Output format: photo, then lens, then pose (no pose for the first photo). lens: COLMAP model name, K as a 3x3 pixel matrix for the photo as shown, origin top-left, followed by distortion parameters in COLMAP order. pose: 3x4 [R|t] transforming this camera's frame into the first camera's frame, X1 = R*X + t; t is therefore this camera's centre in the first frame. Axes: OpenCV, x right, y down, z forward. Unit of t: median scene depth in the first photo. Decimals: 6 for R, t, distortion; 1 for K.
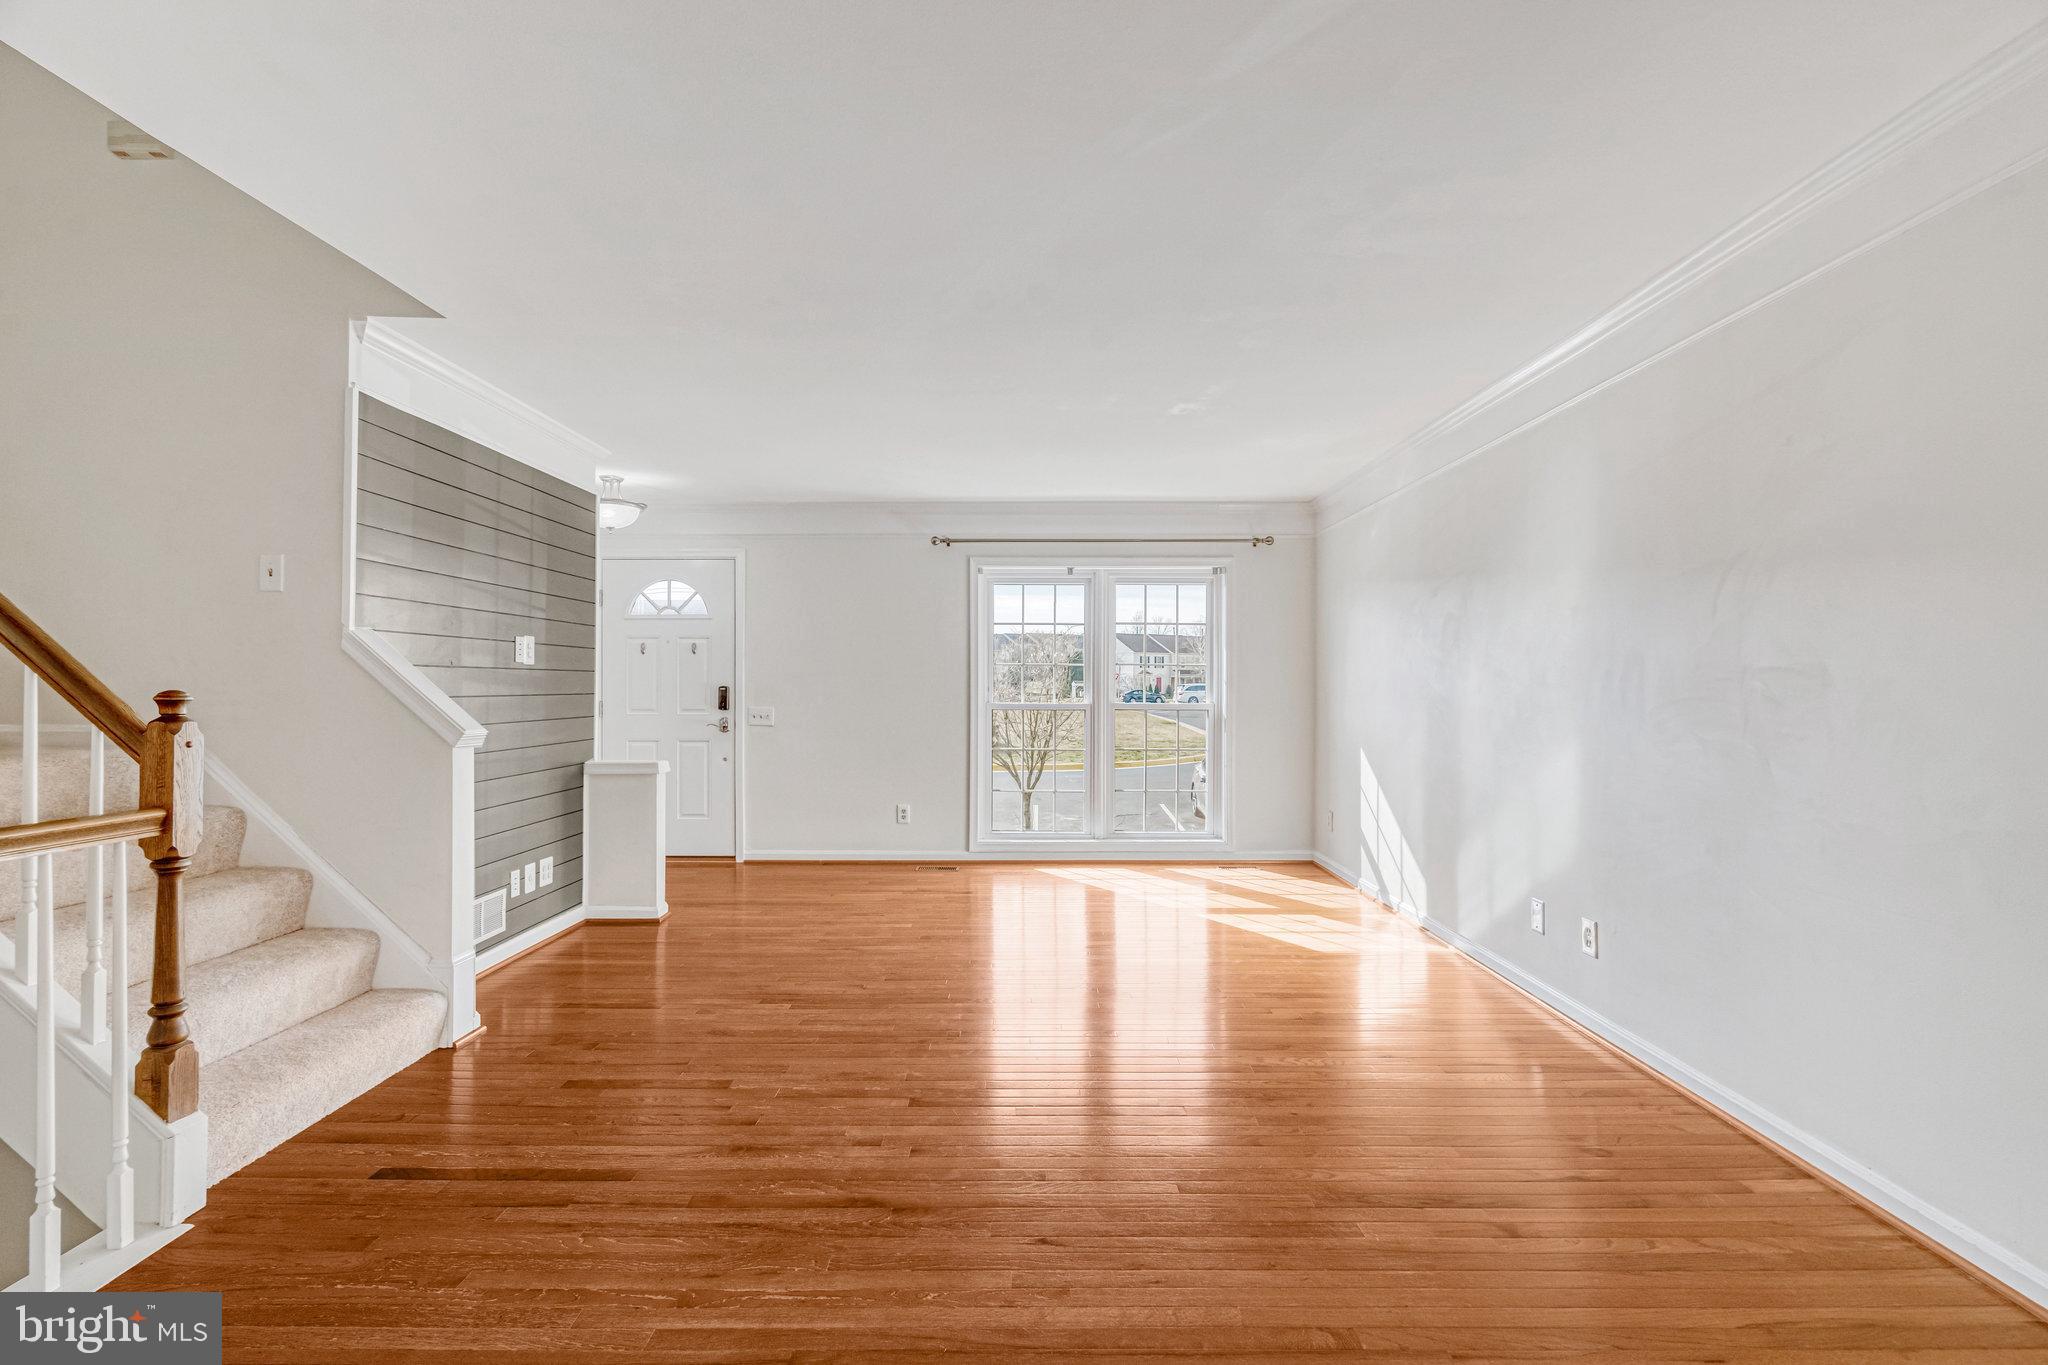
lens RADIAL K [[933.9, 0, 1021.9], [0, 933.9, 686.3], [0, 0, 1]] dist [-0.011002, 0.004496]
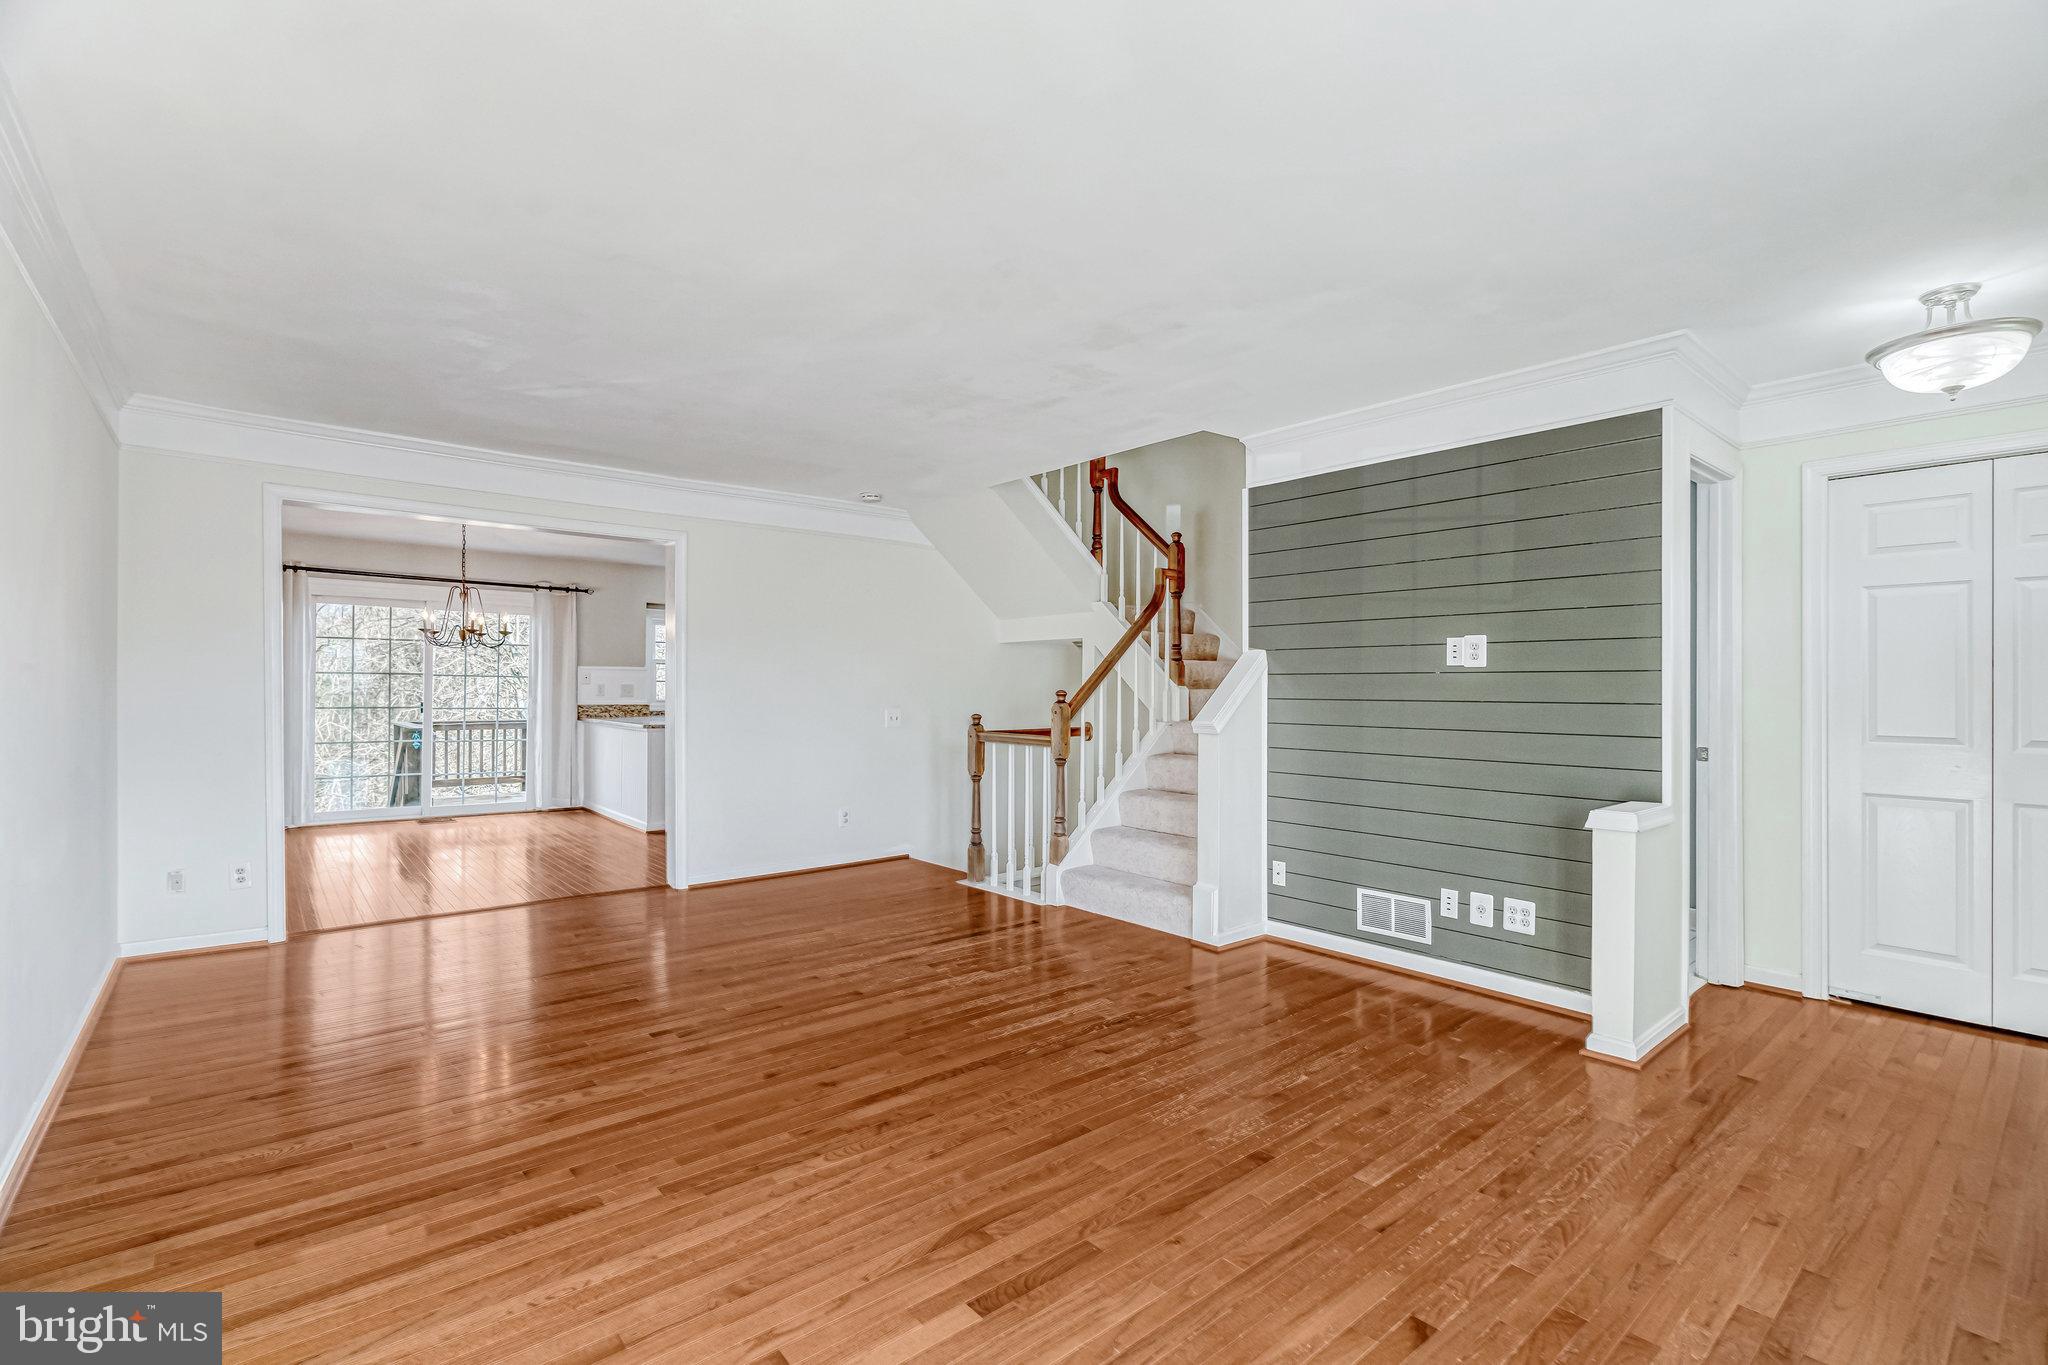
lens RADIAL K [[925.9, 0, 1025.6], [0, 925.9, 674.8], [0, 0, 1]] dist [-0.008151, 0.002105]
pose [[-0.761047, -0.009983, -0.648620, 0.450362], [-0.001732, 0.999909, -0.013357, -0.004201], [0.648695, -0.009042, -0.760995, 1.693437]]
